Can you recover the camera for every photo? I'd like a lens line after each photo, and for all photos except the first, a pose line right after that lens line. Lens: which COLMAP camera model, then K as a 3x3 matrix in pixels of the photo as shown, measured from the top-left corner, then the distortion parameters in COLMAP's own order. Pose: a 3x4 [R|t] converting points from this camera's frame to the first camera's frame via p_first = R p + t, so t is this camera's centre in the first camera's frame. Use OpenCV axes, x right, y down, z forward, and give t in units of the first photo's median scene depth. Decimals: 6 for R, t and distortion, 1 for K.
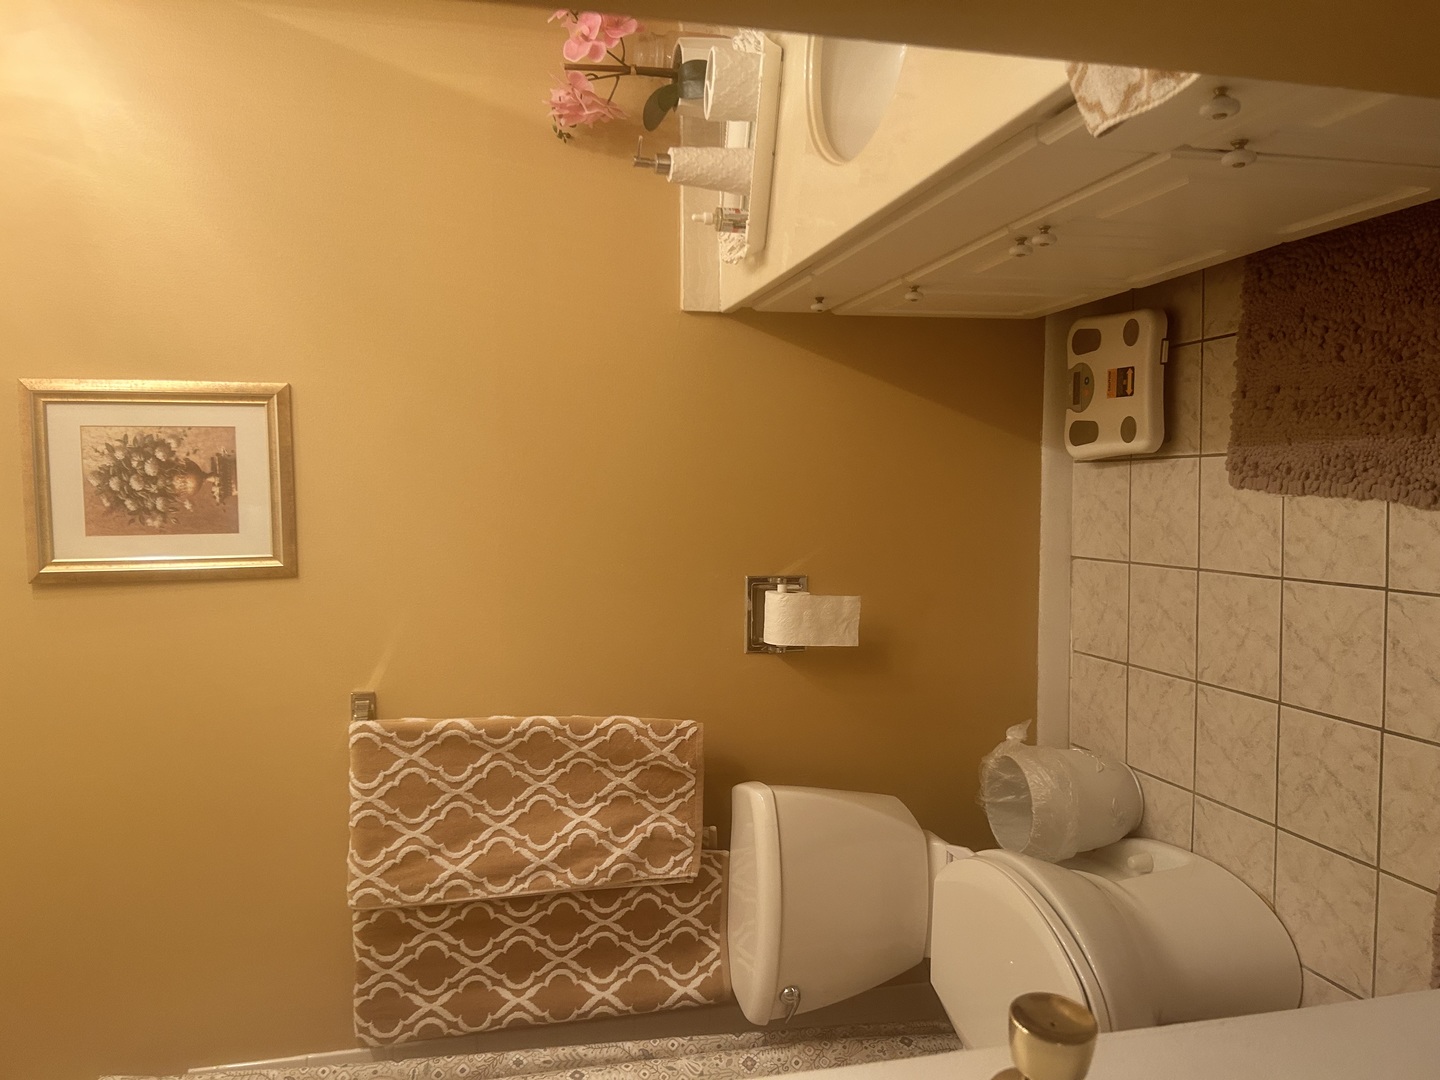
lens RADIAL K [[1111.6, 0, 722.6], [0, 1111.6, 542.7], [0, 0, 1]] dist [0.047081, -0.049427]
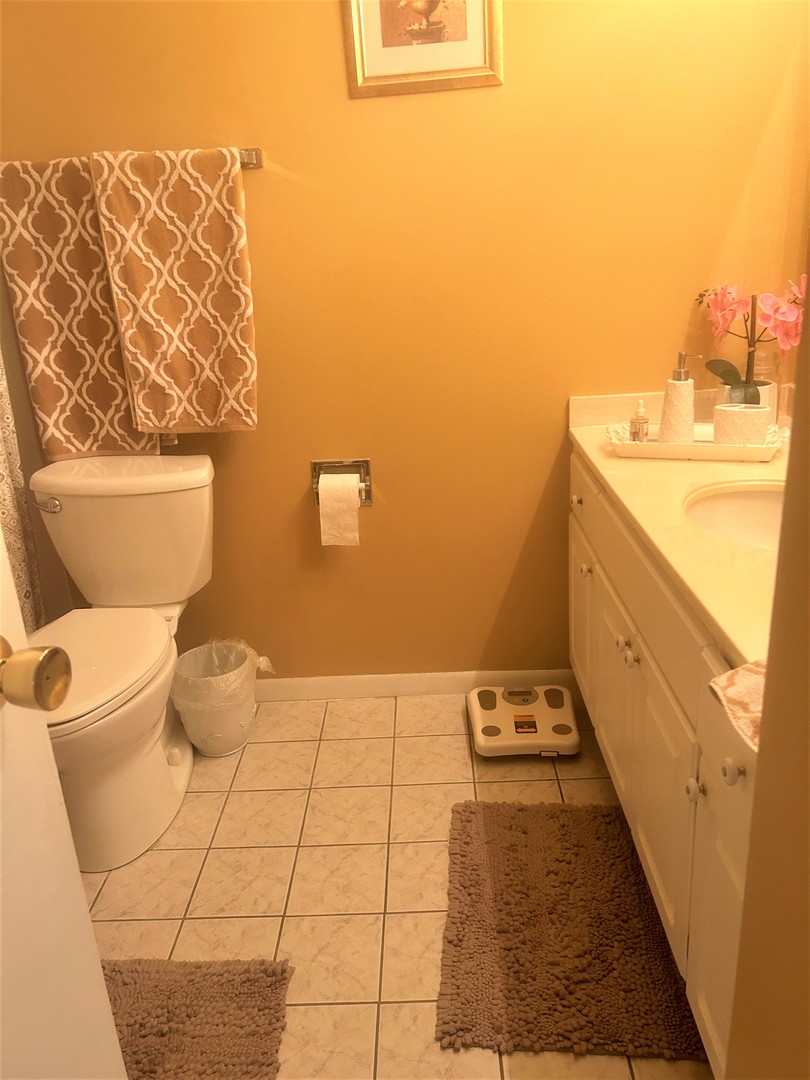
lens RADIAL K [[833.7, 0, 402.1], [0, 833.7, 535.6], [0, 0, 1]] dist [0.047081, -0.049427]
pose [[0.048884, 0.993743, 0.100424, 0.017063], [-0.998741, 0.049767, -0.006300, 0.002520], [-0.011258, -0.099990, 0.994925, 0.006680]]
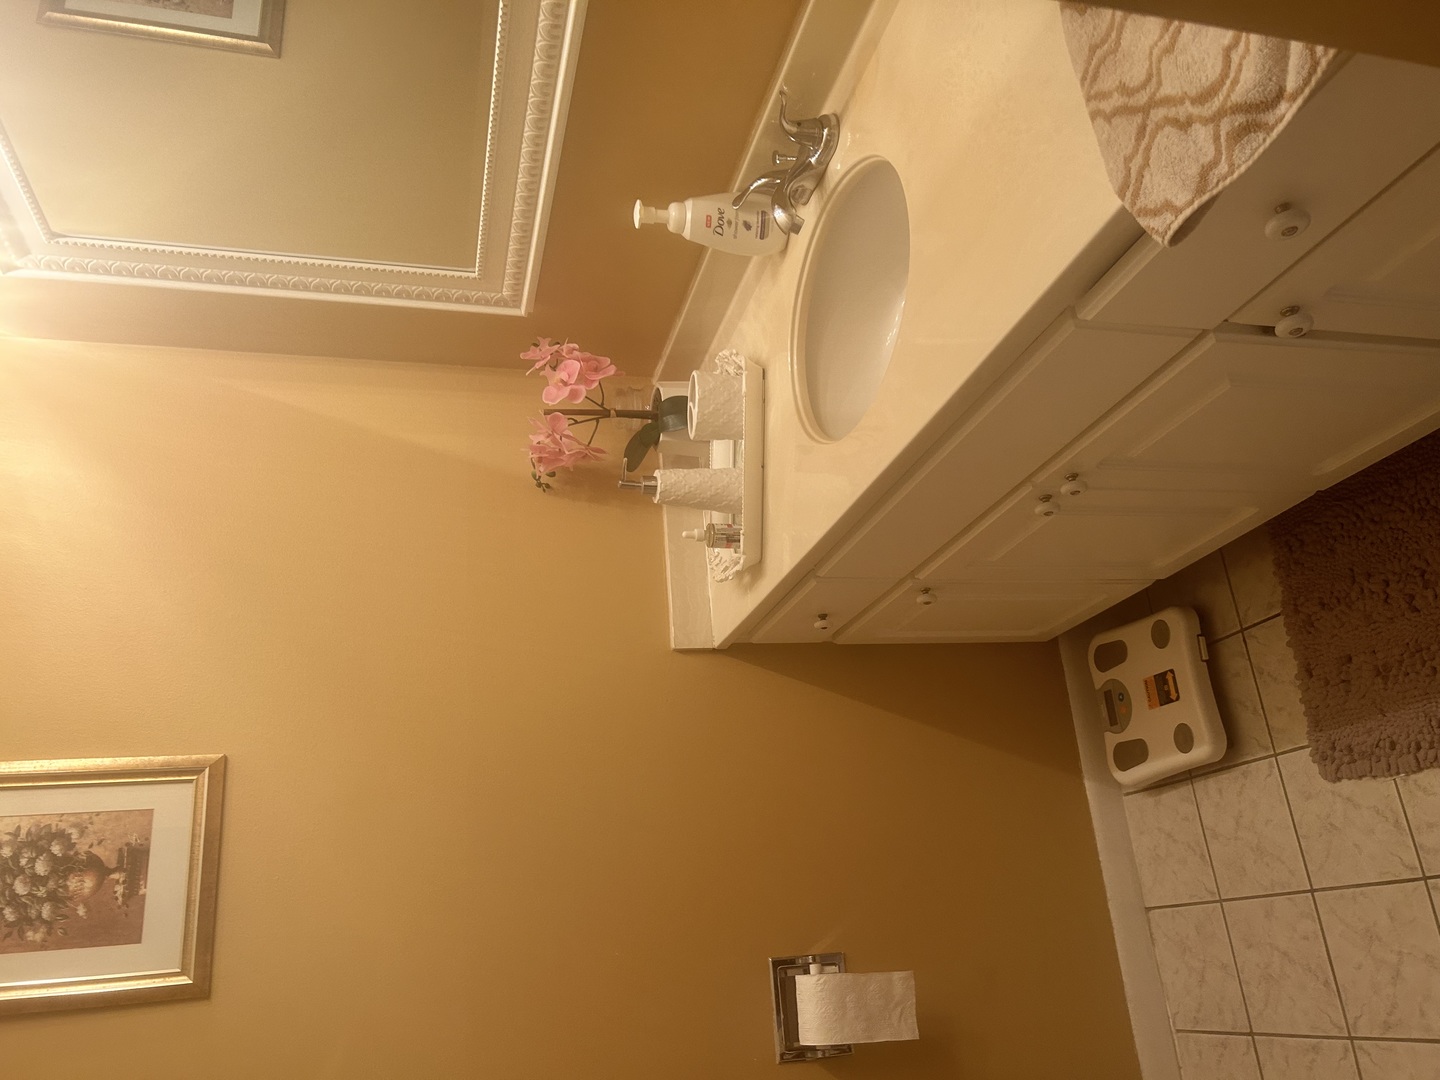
lens RADIAL K [[1084.3, 0, 728.2], [0, 1084.3, 547.5], [0, 0, 1]] dist [0.050746, -0.059122]
pose [[0.996447, -0.065462, 0.052994, -0.034900], [0.081385, 0.910345, -0.405769, 0.085405], [-0.021680, 0.408640, 0.912438, 0.155420]]
